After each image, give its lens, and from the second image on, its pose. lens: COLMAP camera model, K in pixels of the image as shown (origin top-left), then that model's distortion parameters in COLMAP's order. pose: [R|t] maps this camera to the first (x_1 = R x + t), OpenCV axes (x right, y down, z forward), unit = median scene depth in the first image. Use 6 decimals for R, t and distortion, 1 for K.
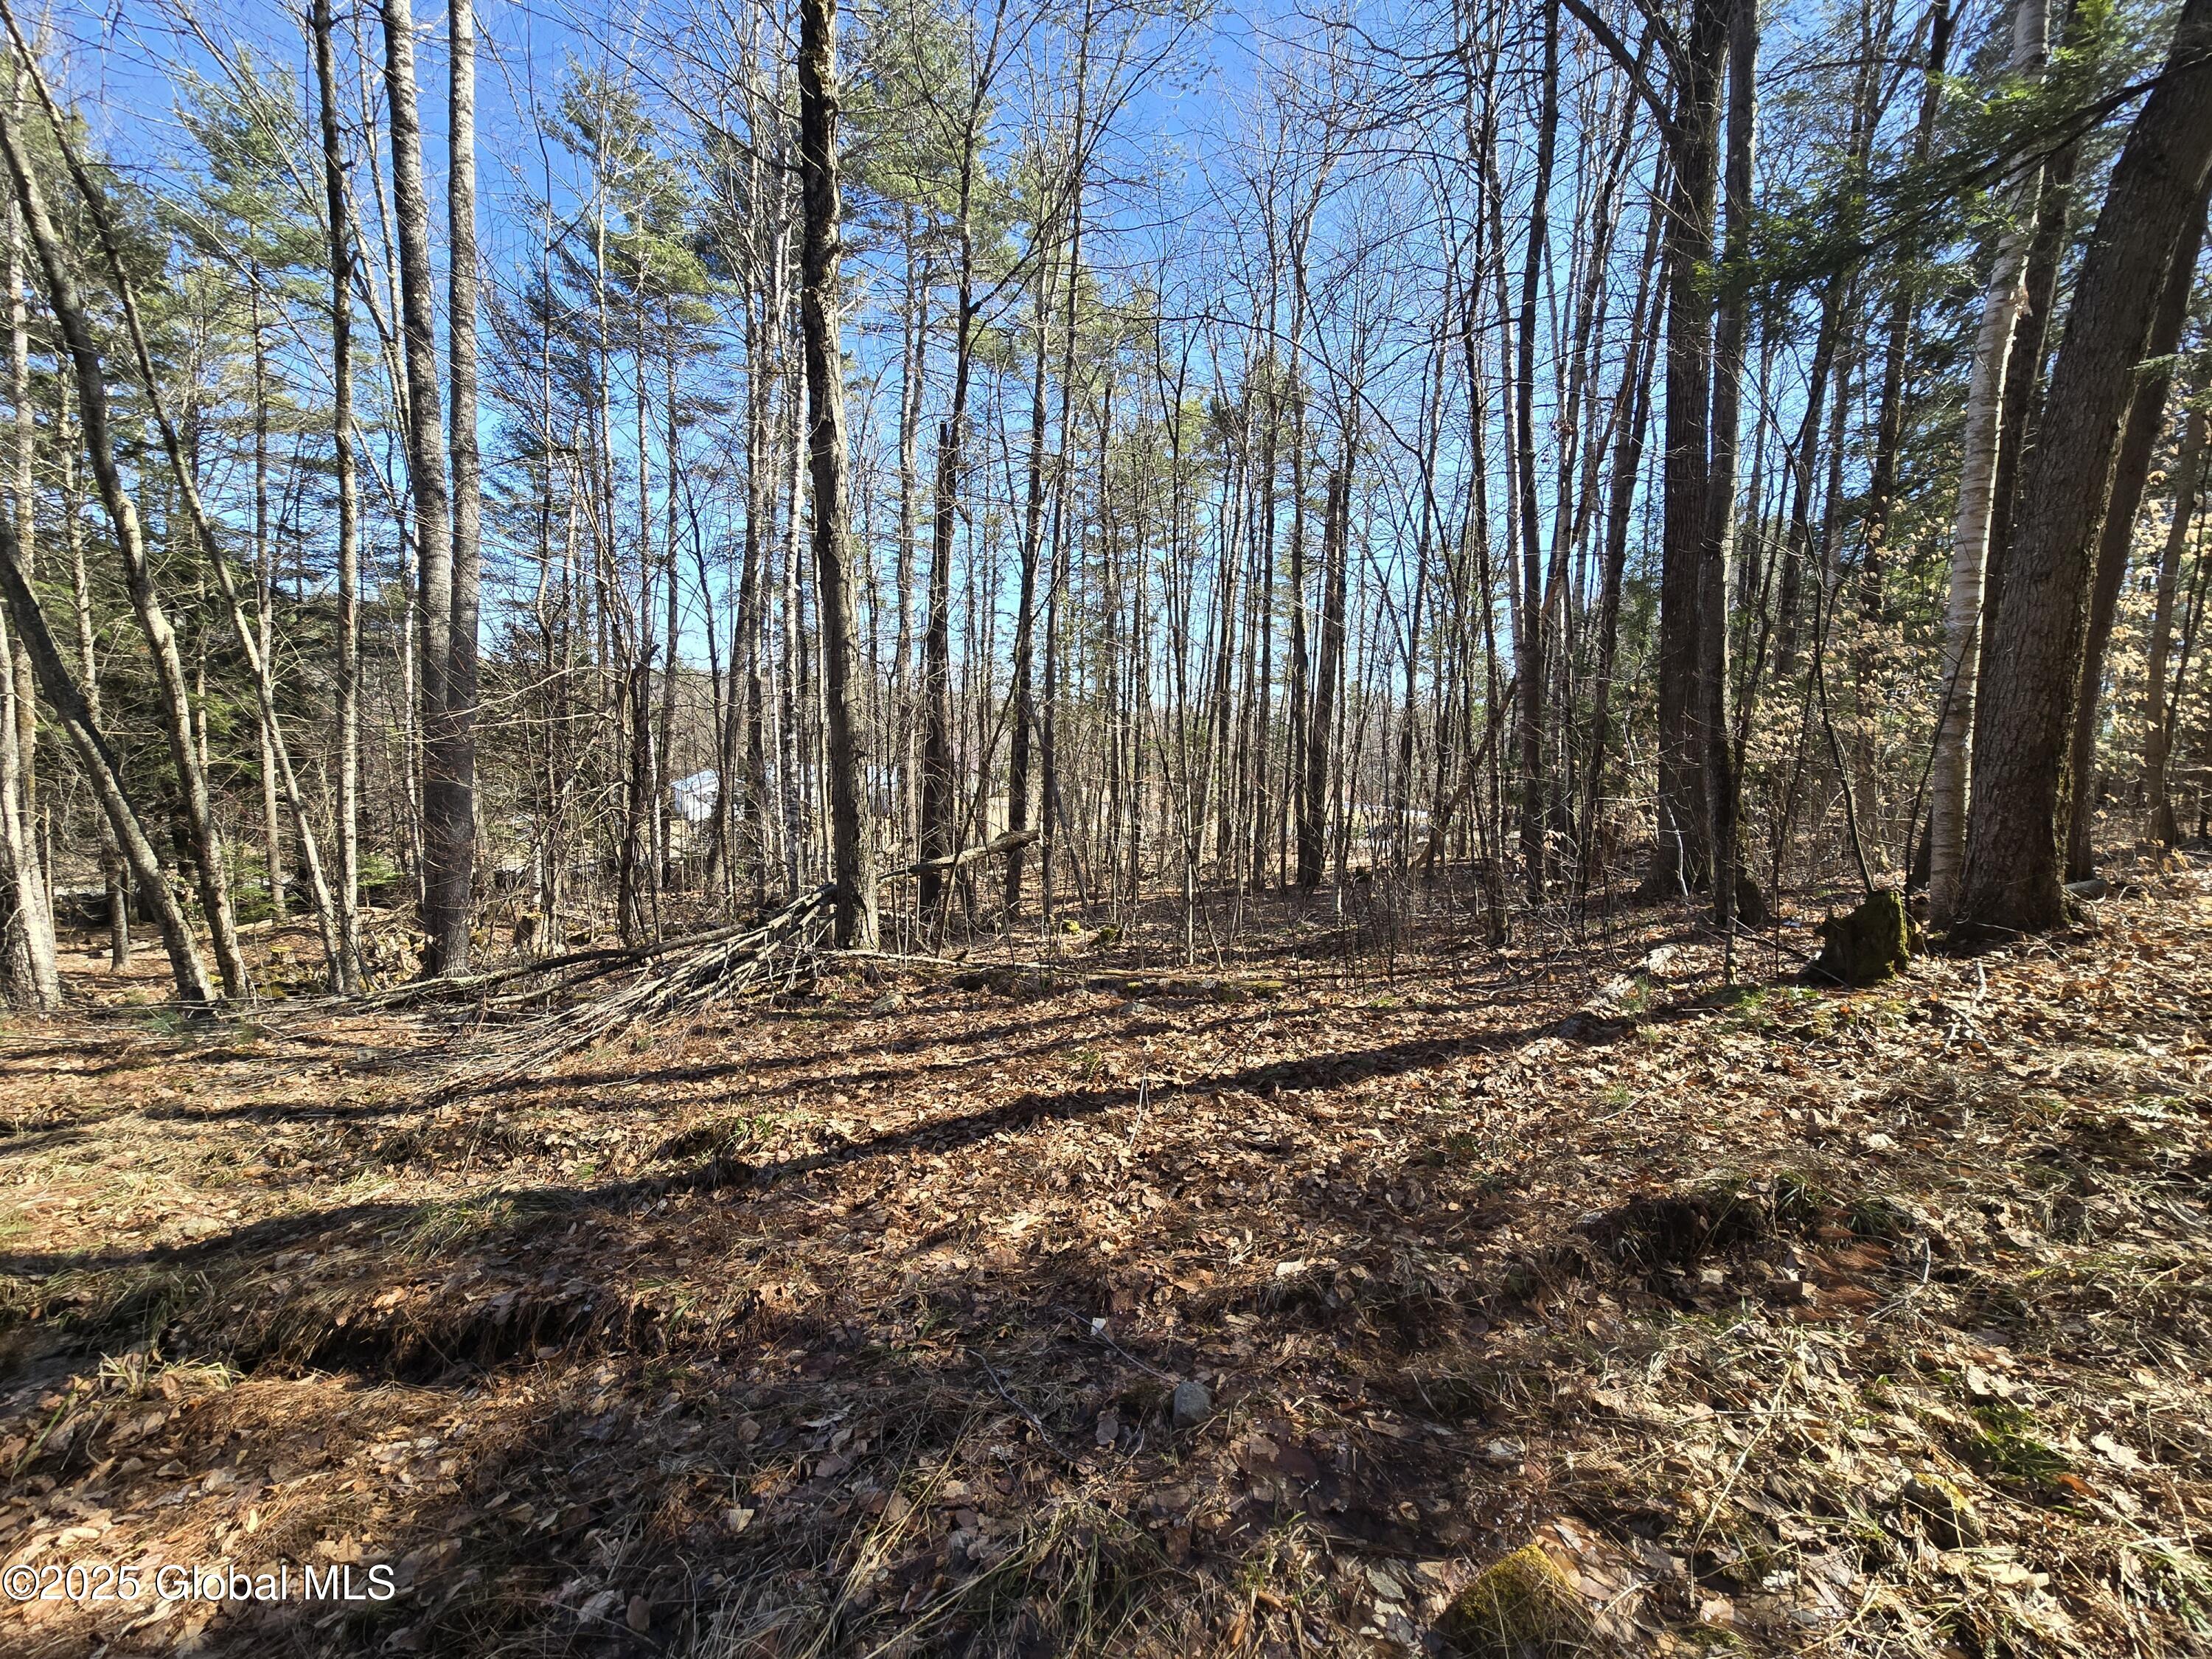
lens RADIAL K [[905.7, 0, 1113.2], [0, 905.7, 827.5], [0, 0, 1]] dist [-0.004123, 0.002551]
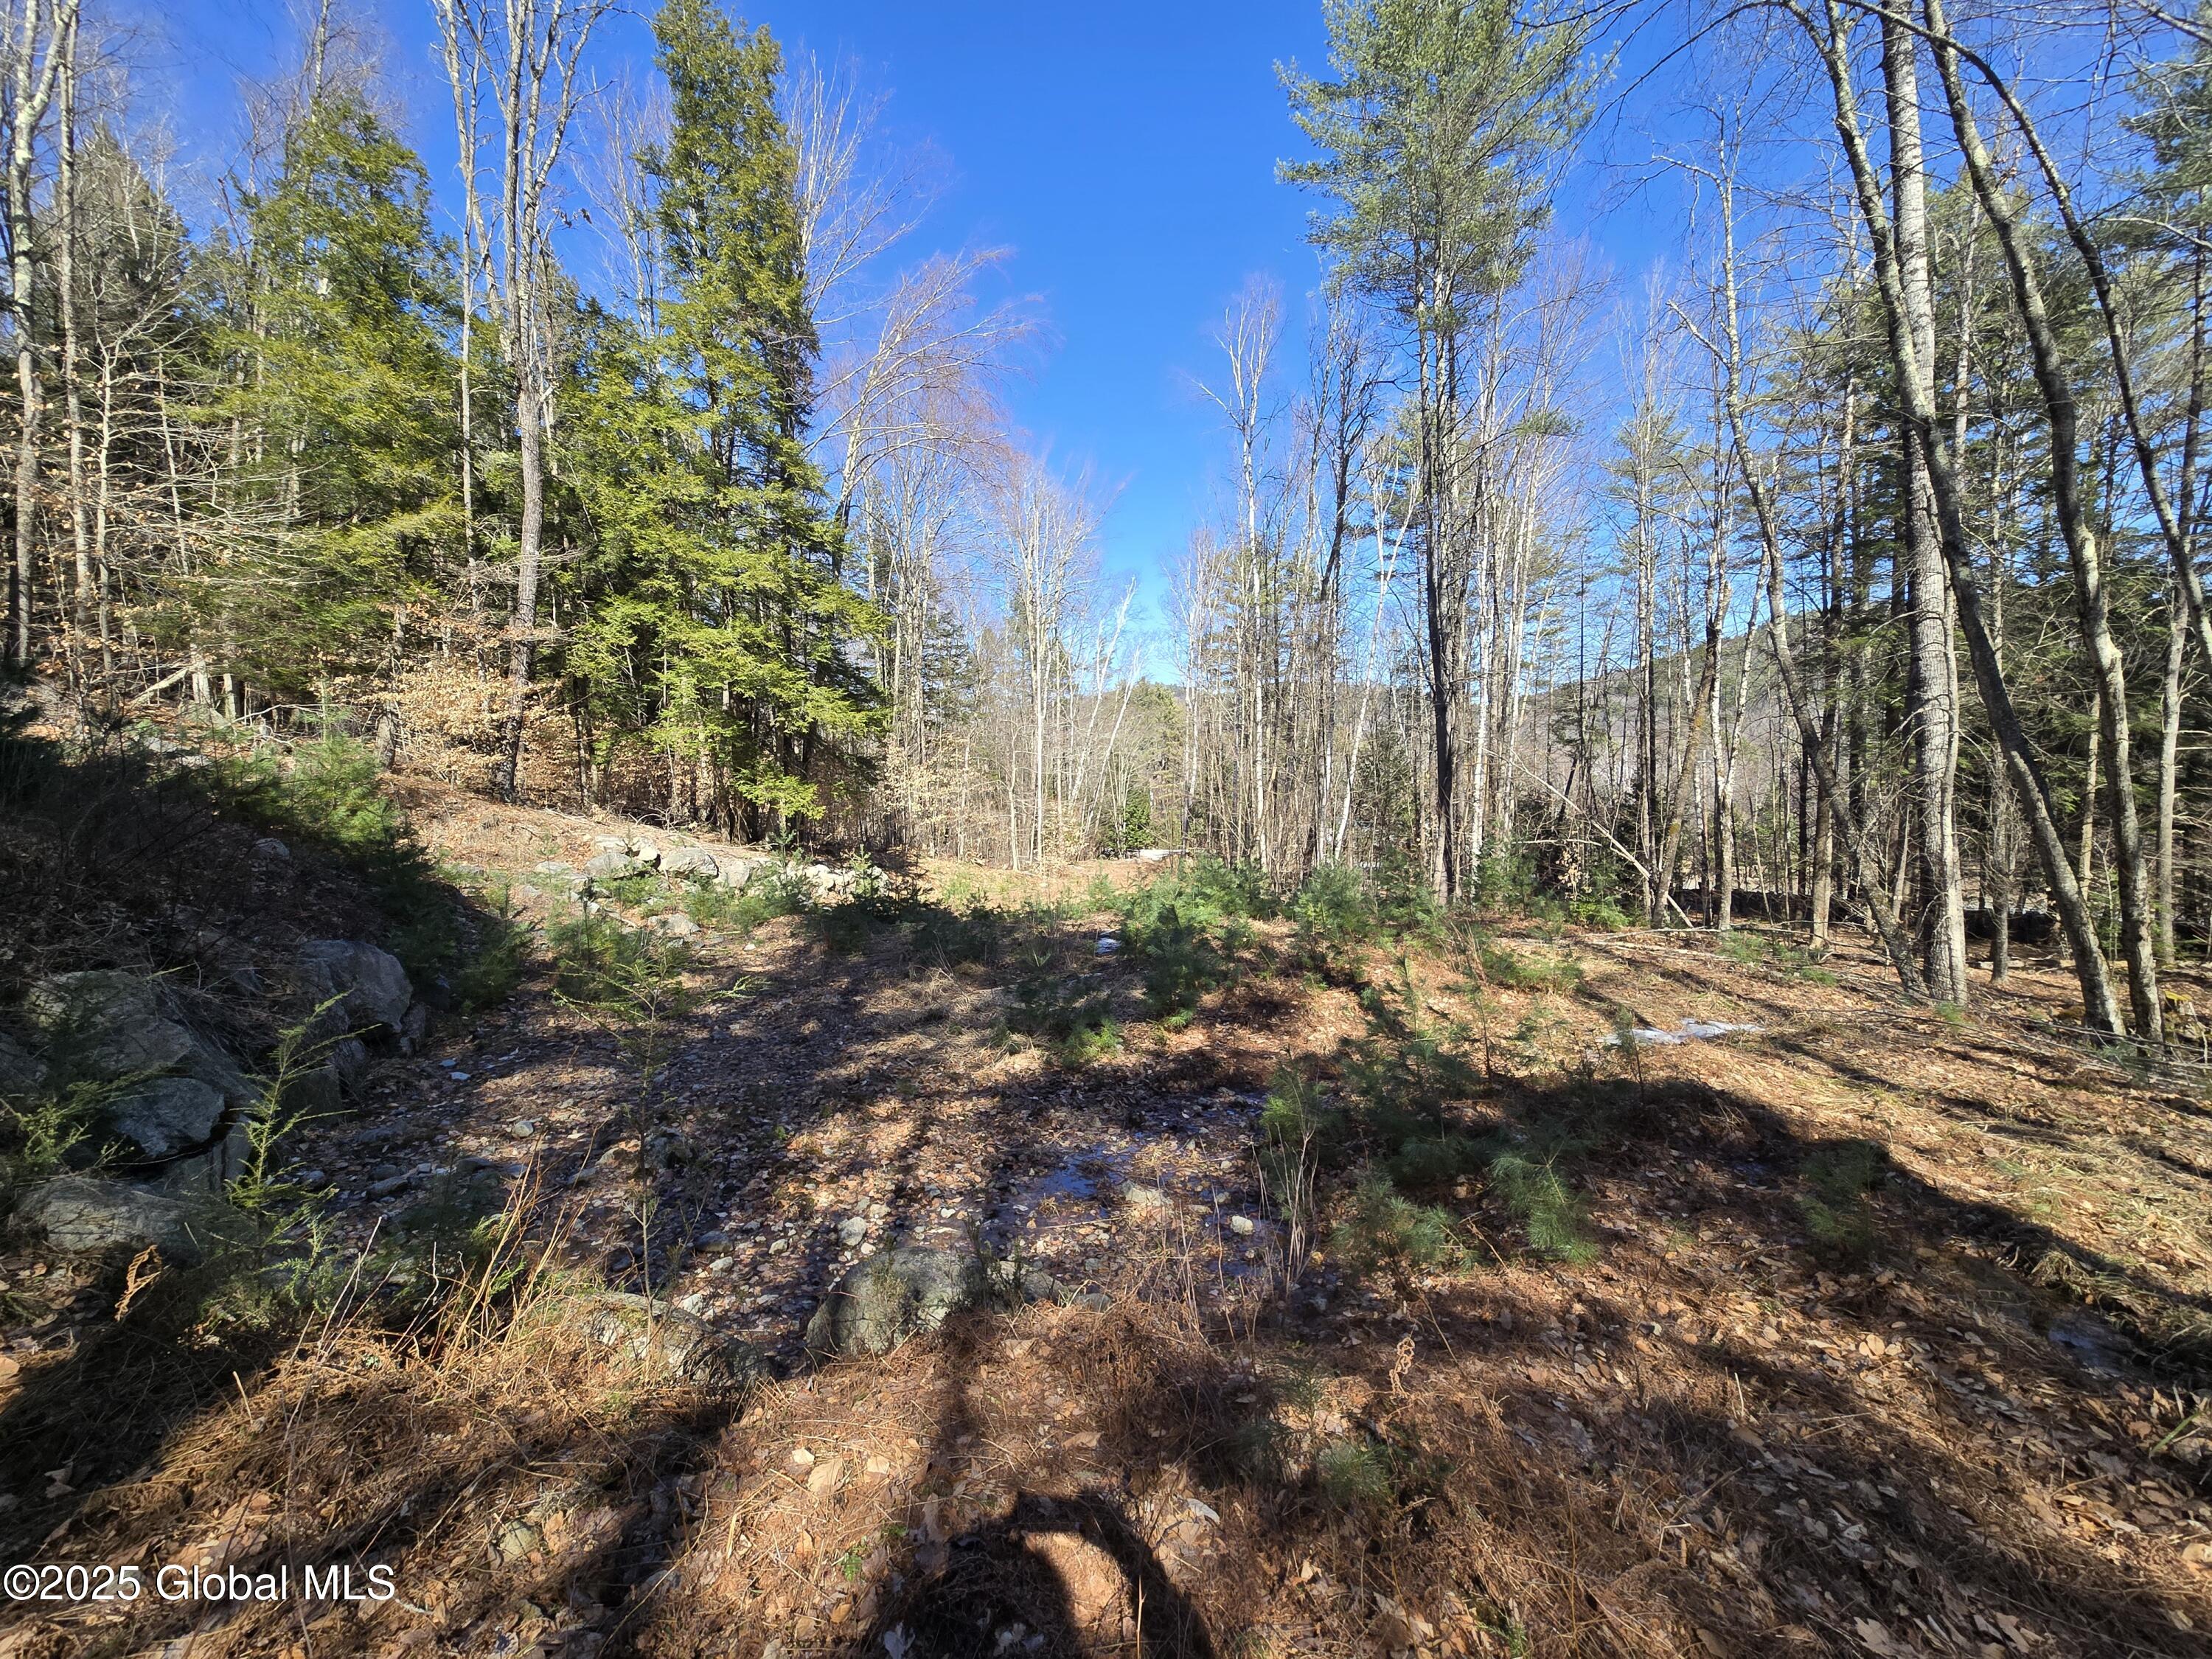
lens RADIAL K [[905.7, 0, 1109.7], [0, 905.7, 830.8], [0, 0, 1]] dist [-0.004123, 0.002551]
pose [[-0.025456, 0.028742, -0.999263, -0.031110], [-0.051847, 0.998203, 0.030033, 0.000894], [0.998331, 0.052573, -0.023920, -0.061416]]
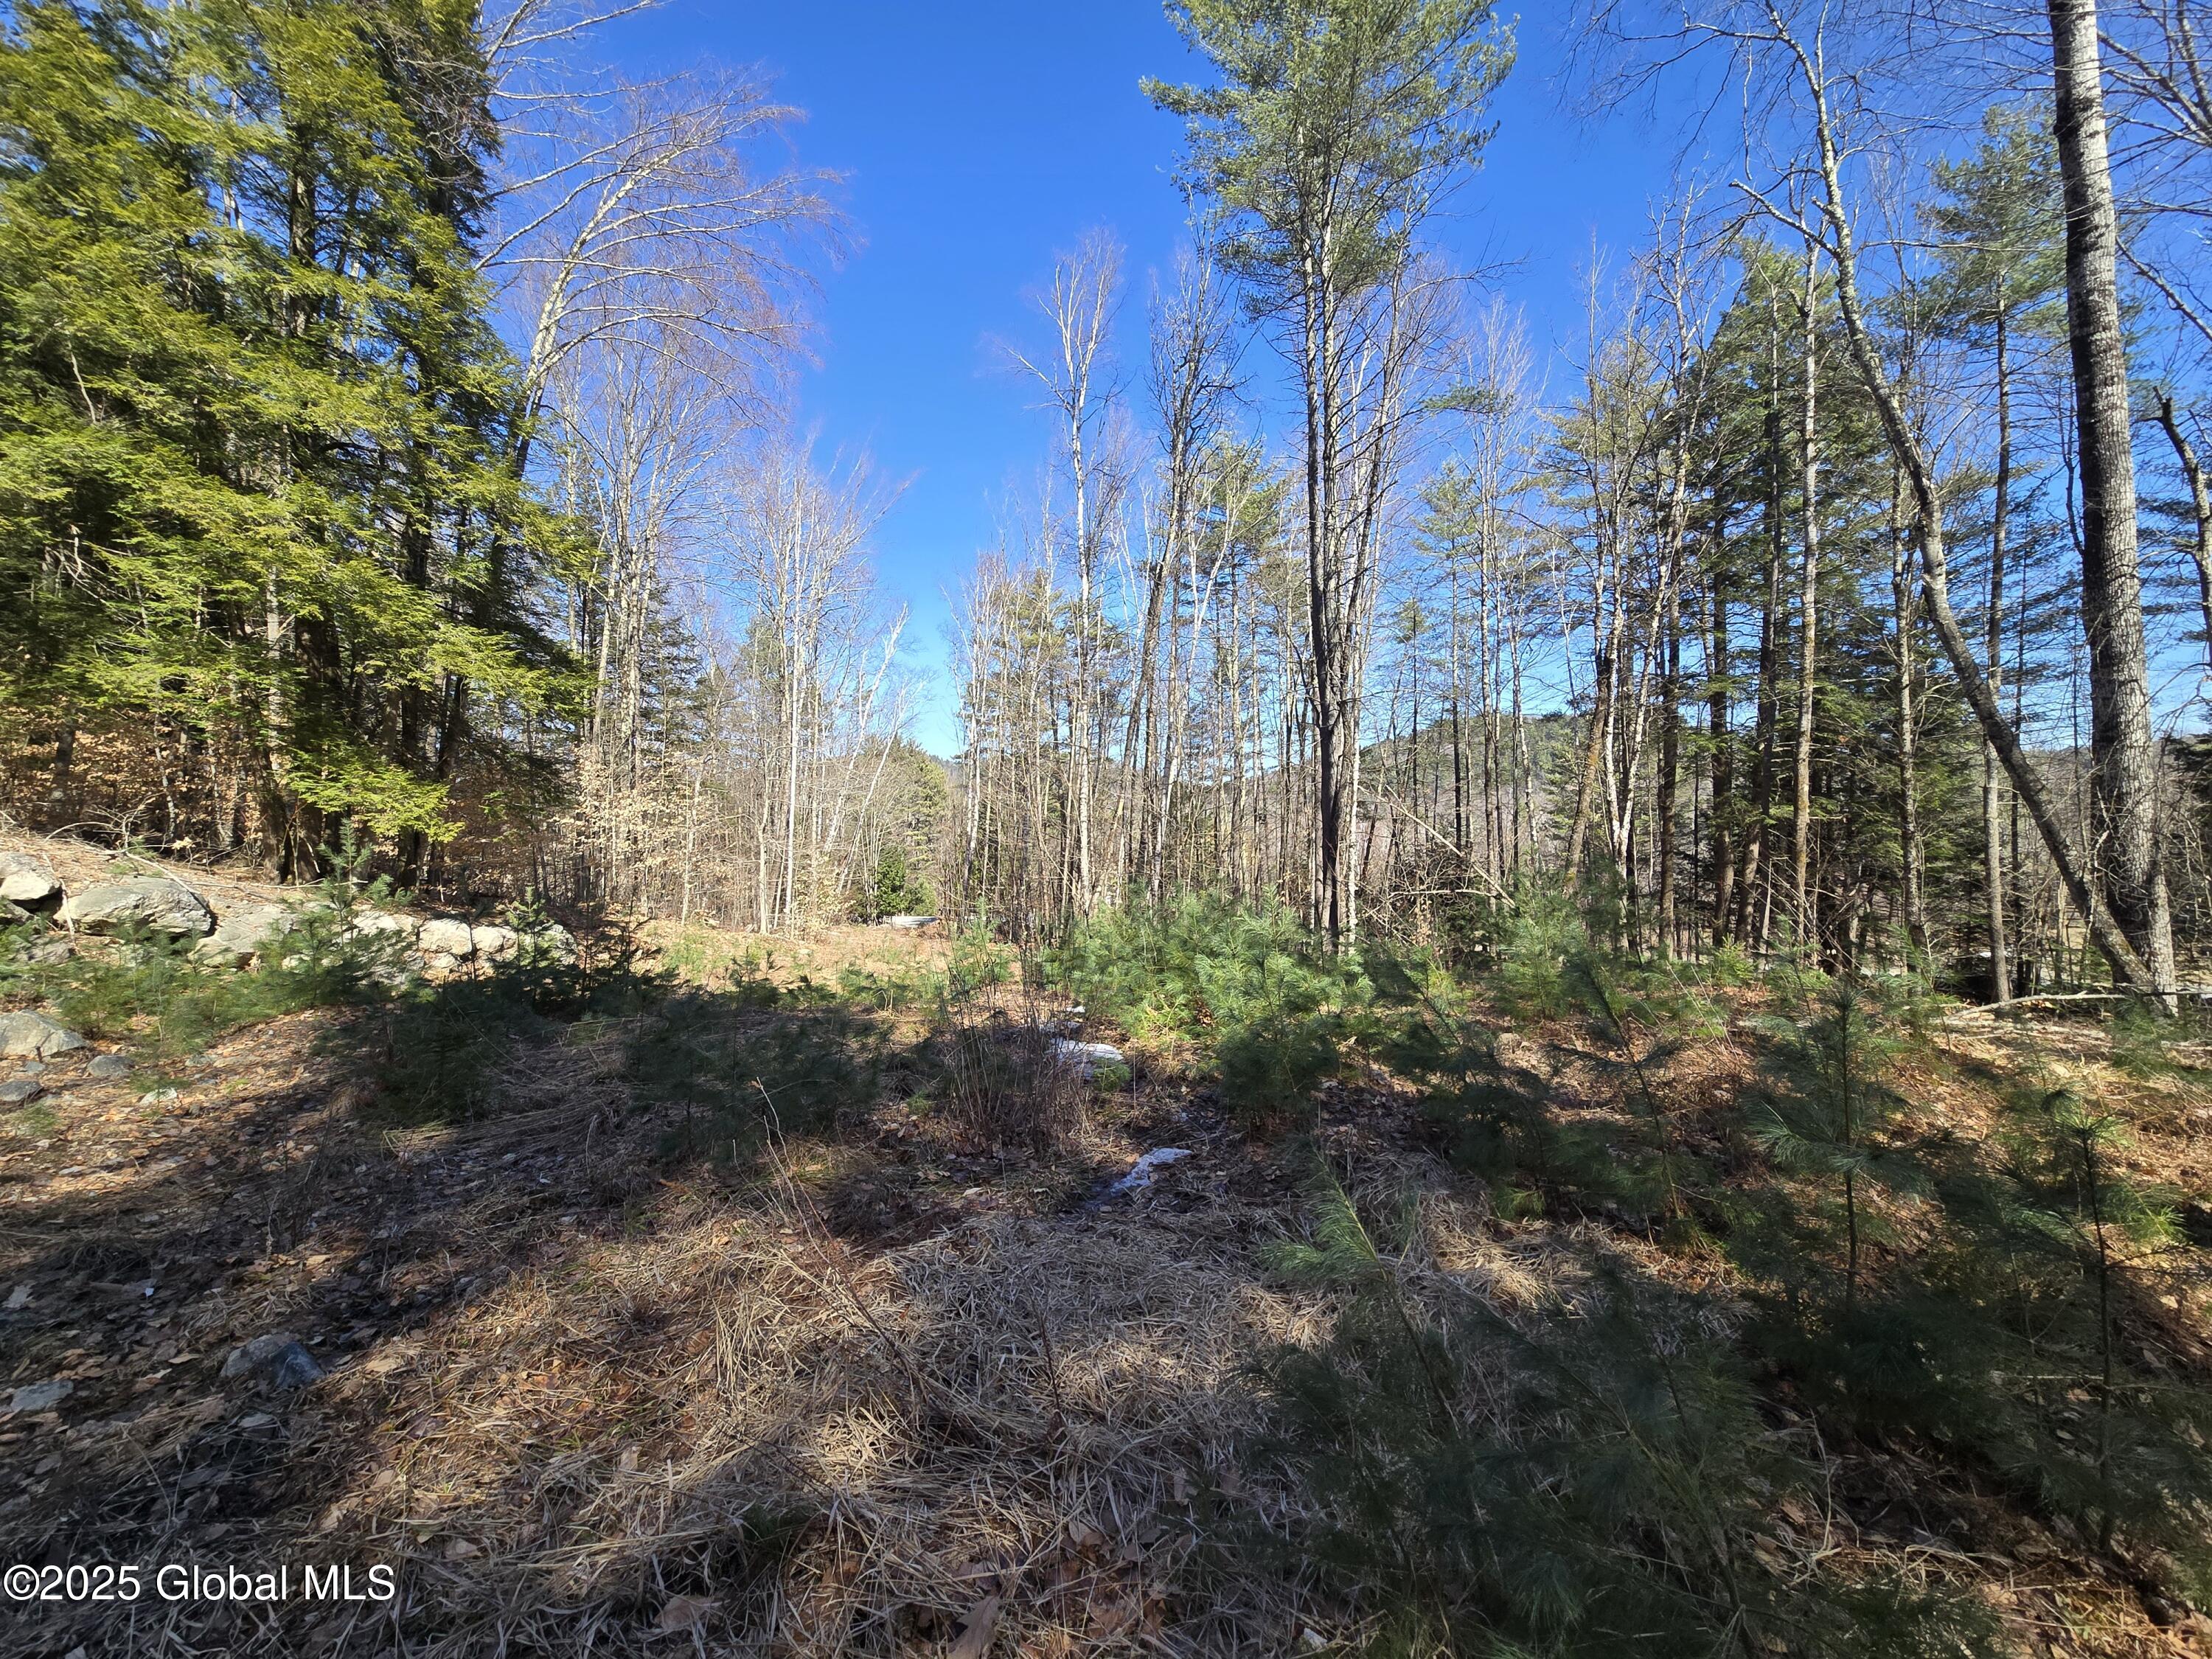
lens RADIAL K [[905.7, 0, 1112.9], [0, 905.7, 829.9], [0, 0, 1]] dist [-0.004123, 0.002551]
pose [[0.263111, -0.046371, -0.963651, -0.754466], [-0.064348, 0.995777, -0.065486, 0.094693], [0.962617, 0.079239, 0.259015, -0.246169]]
